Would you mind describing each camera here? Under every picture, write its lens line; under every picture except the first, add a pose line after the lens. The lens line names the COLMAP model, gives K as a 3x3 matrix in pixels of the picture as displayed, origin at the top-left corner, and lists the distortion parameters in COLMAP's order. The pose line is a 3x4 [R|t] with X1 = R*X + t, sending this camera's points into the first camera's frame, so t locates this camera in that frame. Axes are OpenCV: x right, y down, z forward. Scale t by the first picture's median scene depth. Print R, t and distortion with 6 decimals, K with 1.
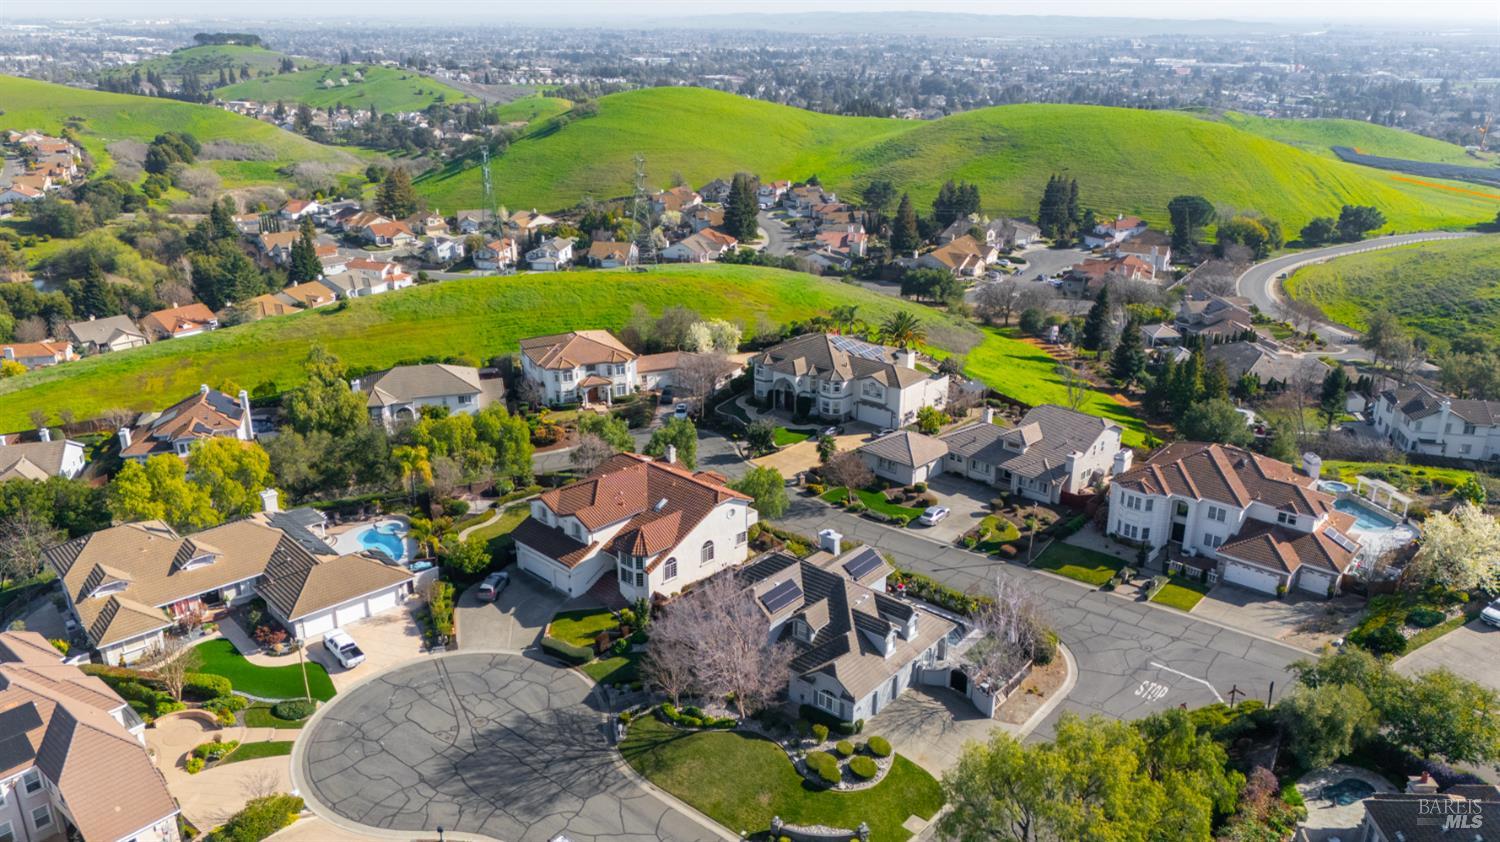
lens RADIAL K [[1107.0, 0, 750.0], [0, 1107.0, 421.0], [0, 0, 1]] dist [0.129011, -0.233892]
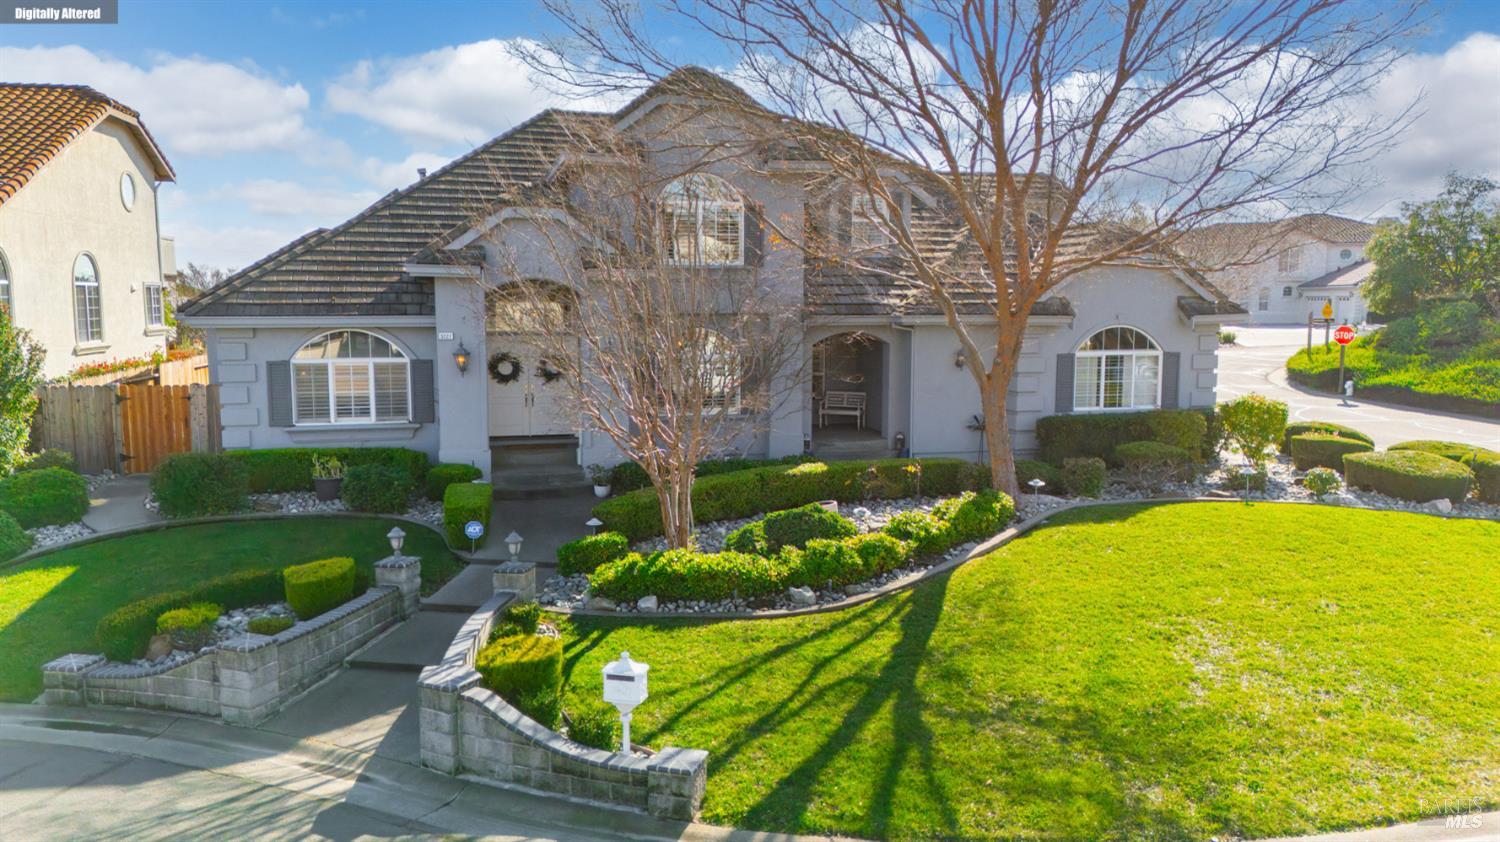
lens RADIAL K [[1095.4, 0, 747.5], [0, 1095.4, 430.7], [0, 0, 1]] dist [0.077251, -0.074150]
pose [[0.584315, -0.099123, 0.805451, -0.184245], [0.281193, 0.955757, -0.086371, 0.242872], [-0.761253, 0.276955, 0.586335, 0.846901]]
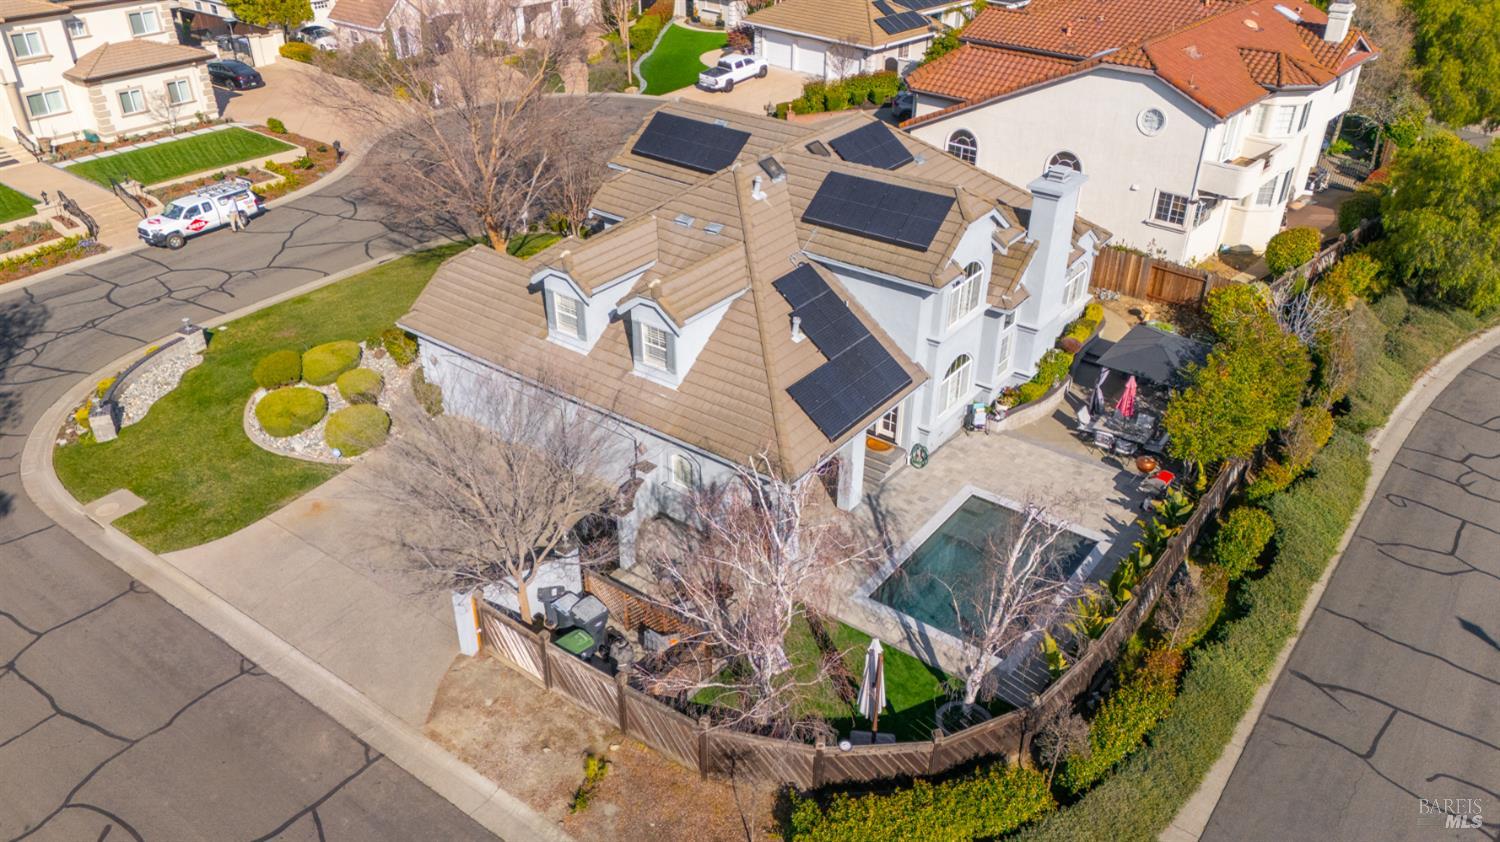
lens RADIAL K [[1095.4, 0, 747.5], [0, 1095.4, 430.7], [0, 0, 1]] dist [0.077251, -0.074150]
pose [[0.053689, 0.517769, -0.853834, 0.424078], [-0.349333, 0.810775, 0.469692, 0.043822], [0.935459, 0.273055, 0.224403, 0.936520]]
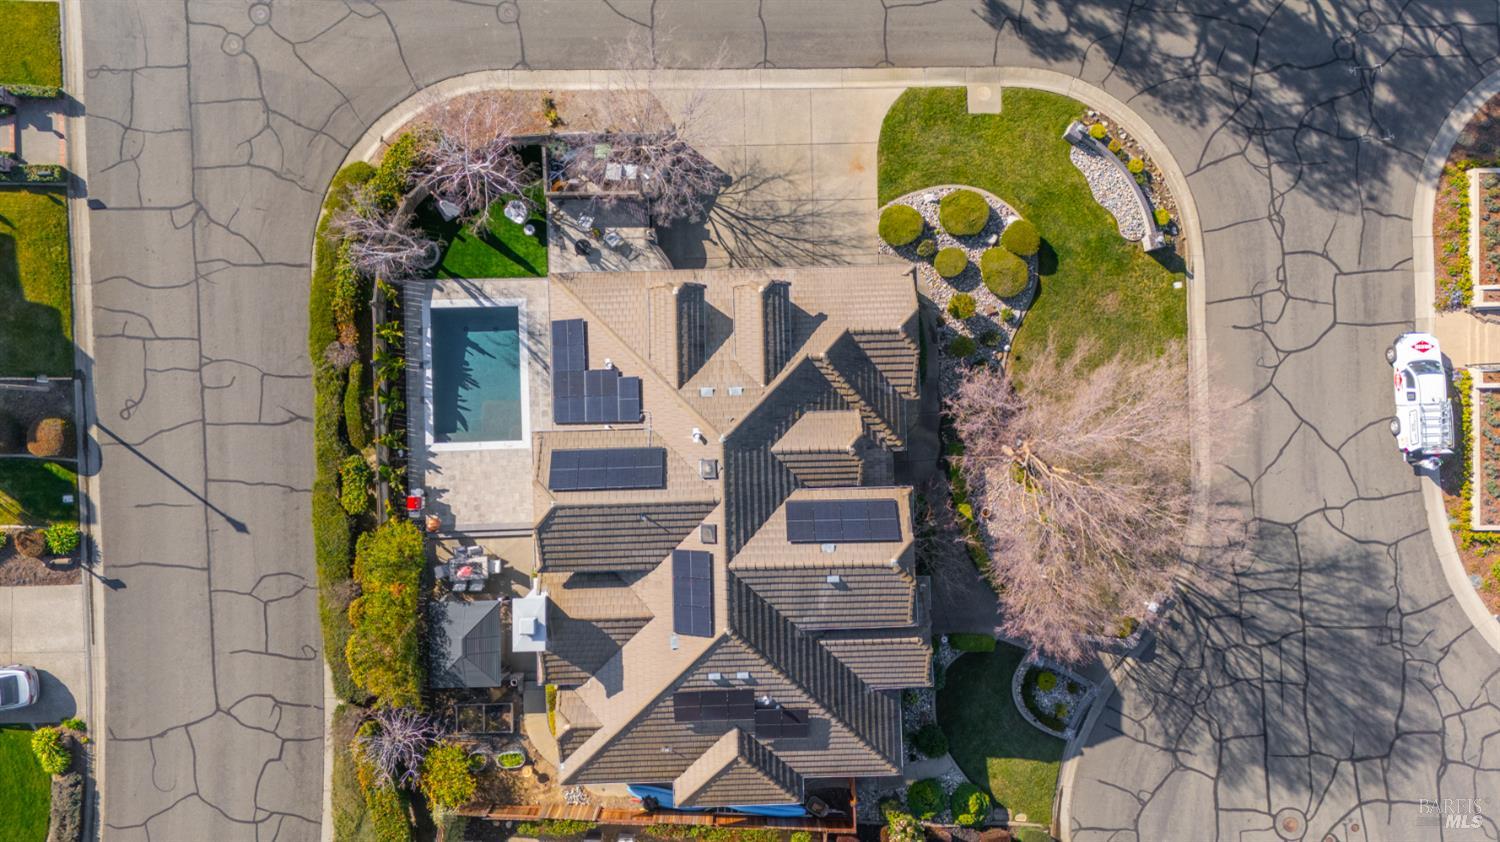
lens RADIAL K [[1095.4, 0, 747.5], [0, 1095.4, 430.7], [0, 0, 1]] dist [0.077251, -0.074150]
pose [[-0.661646, -0.749705, -0.012896, 0.085706], [0.240334, -0.228333, 0.943453, -0.259609], [-0.710256, 0.621133, 0.331256, 0.837943]]
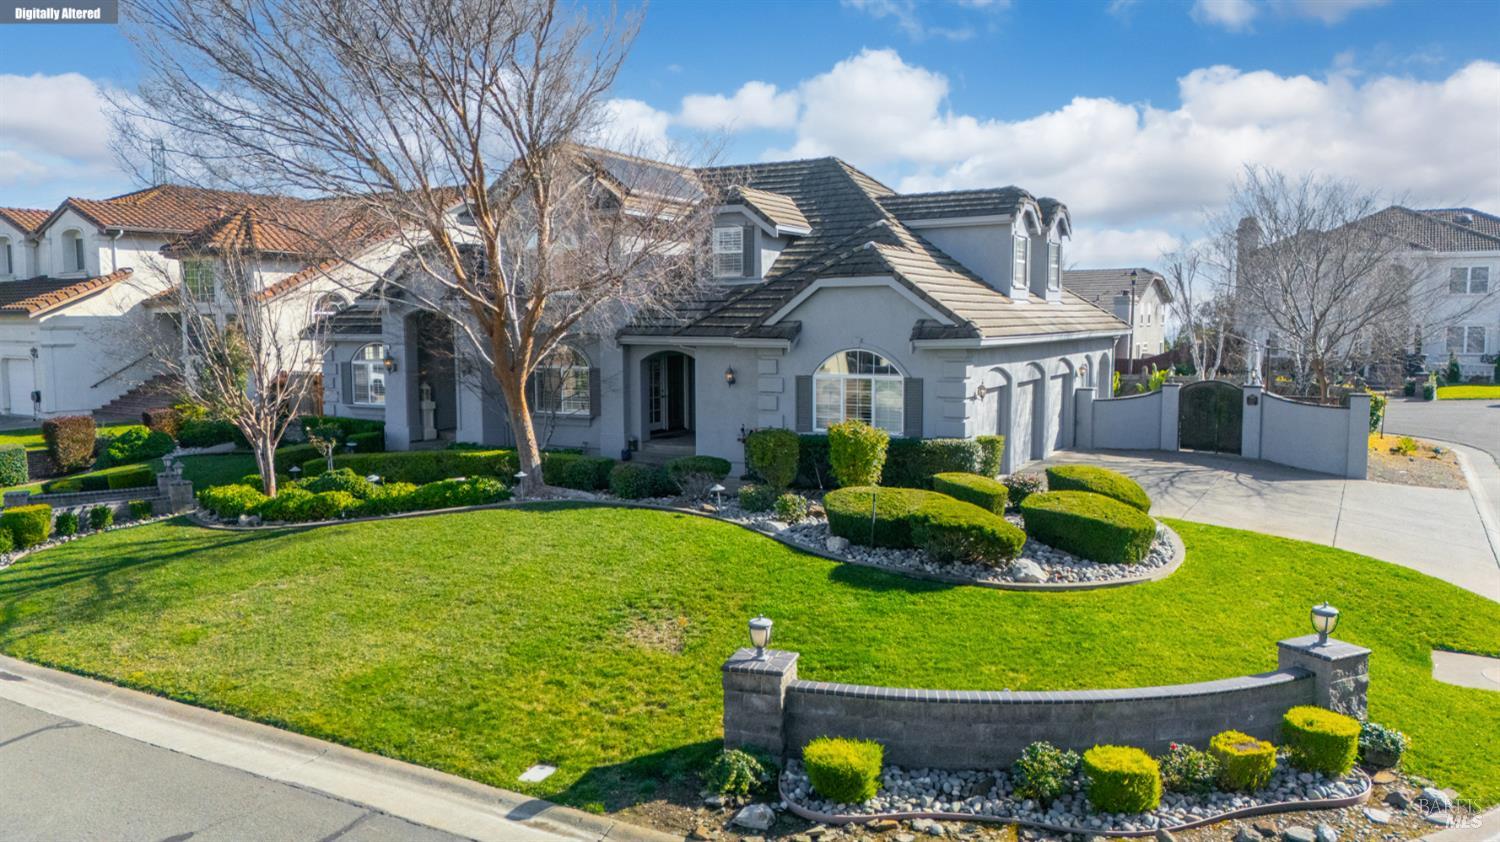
lens RADIAL K [[1095.4, 0, 747.5], [0, 1095.4, 430.7], [0, 0, 1]] dist [0.077251, -0.074150]
pose [[0.983198, -0.024971, 0.180826, -0.003001], [0.069219, 0.967618, -0.242742, 0.297355], [-0.168909, 0.251180, 0.953089, 0.698683]]
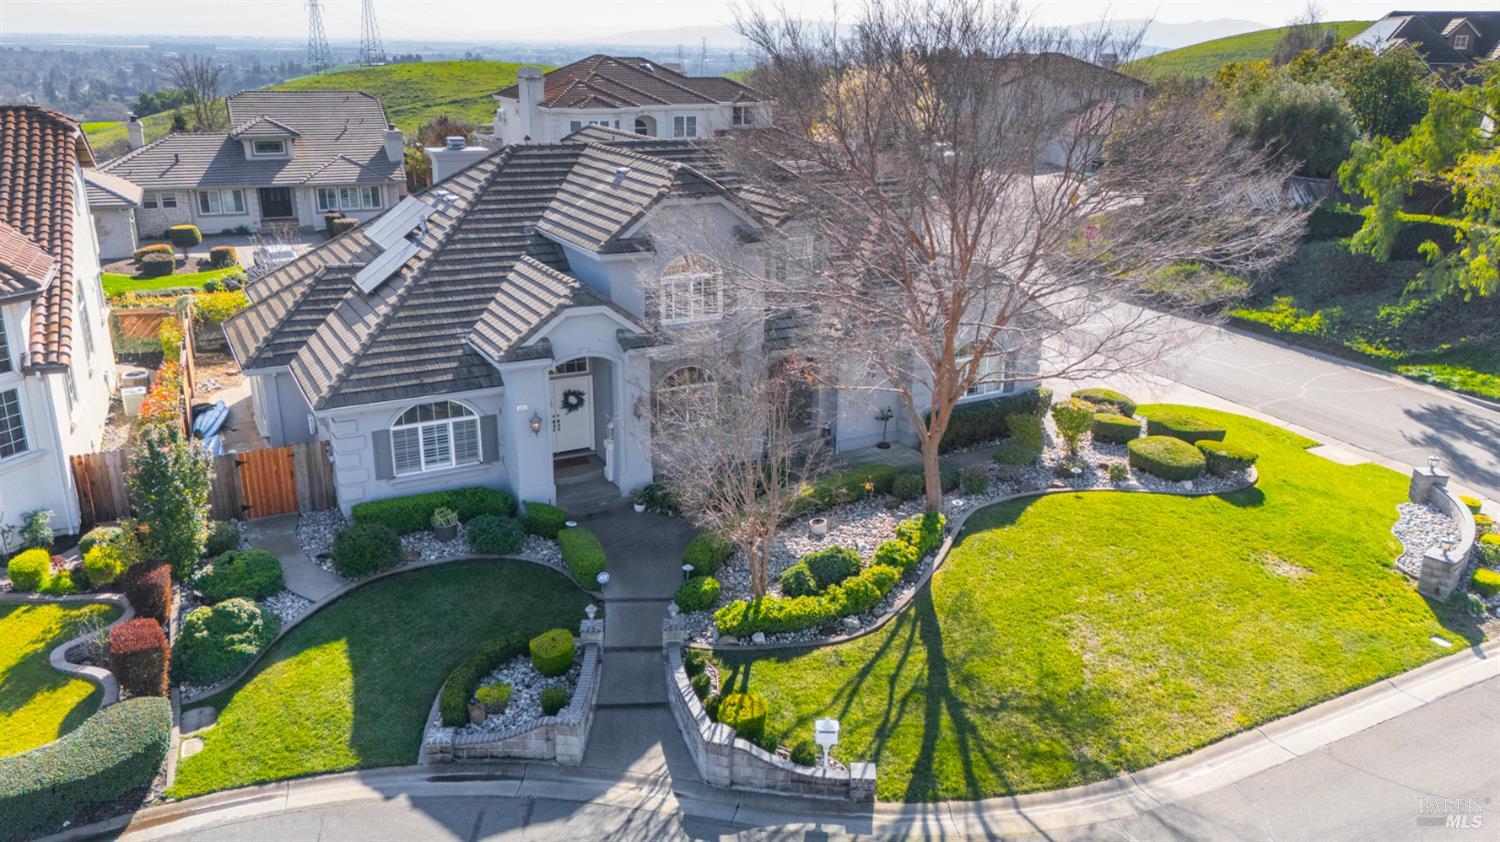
lens RADIAL K [[1124.0, 0, 745.0], [0, 1124.0, 423.3], [0, 0, 1]] dist [0.089563, -0.094232]
pose [[0.370172, -0.299832, 0.879246, -0.274344], [0.312770, 0.931448, 0.185954, 0.159954], [-0.874727, 0.206167, 0.438574, 0.838017]]
